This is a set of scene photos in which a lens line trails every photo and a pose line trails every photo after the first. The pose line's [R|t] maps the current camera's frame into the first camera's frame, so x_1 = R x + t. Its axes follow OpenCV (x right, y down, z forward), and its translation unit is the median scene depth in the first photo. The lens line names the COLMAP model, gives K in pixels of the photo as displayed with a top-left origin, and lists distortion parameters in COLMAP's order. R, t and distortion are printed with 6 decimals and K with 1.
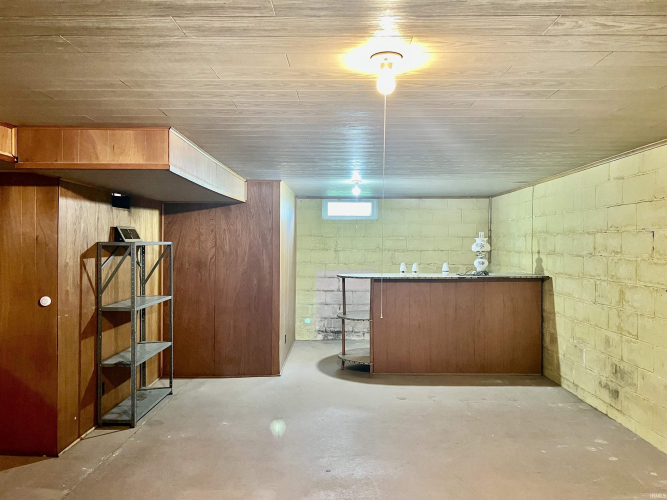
lens RADIAL K [[510.3, 0, 333.5], [0, 510.3, 250.6], [0, 0, 1]] dist [0.129801, -0.148428]
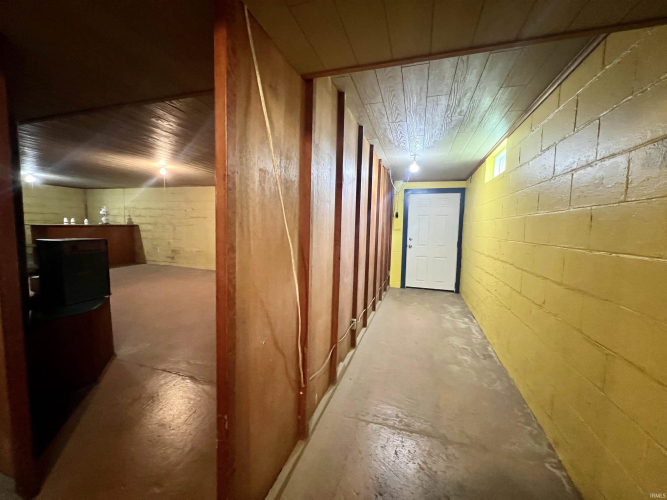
lens RADIAL K [[272.3, 0, 329.1], [0, 272.3, 249.3], [0, 0, 1]] dist [-0.000447, -0.000137]
pose [[0.299283, -0.078638, 0.950918, -0.809336], [-0.014674, 0.996101, 0.086993, 0.051776], [-0.954052, -0.039989, 0.296962, -0.462960]]
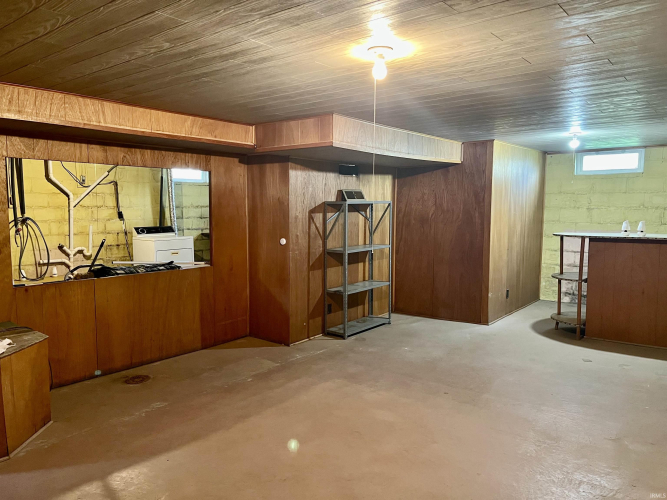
lens RADIAL K [[510.3, 0, 333.5], [0, 510.3, 250.6], [0, 0, 1]] dist [0.129801, -0.148428]
pose [[0.794515, 0.048443, -0.605309, 0.354946], [-0.003805, 0.997190, 0.074811, 0.010978], [0.607233, -0.057135, 0.792467, -0.047692]]
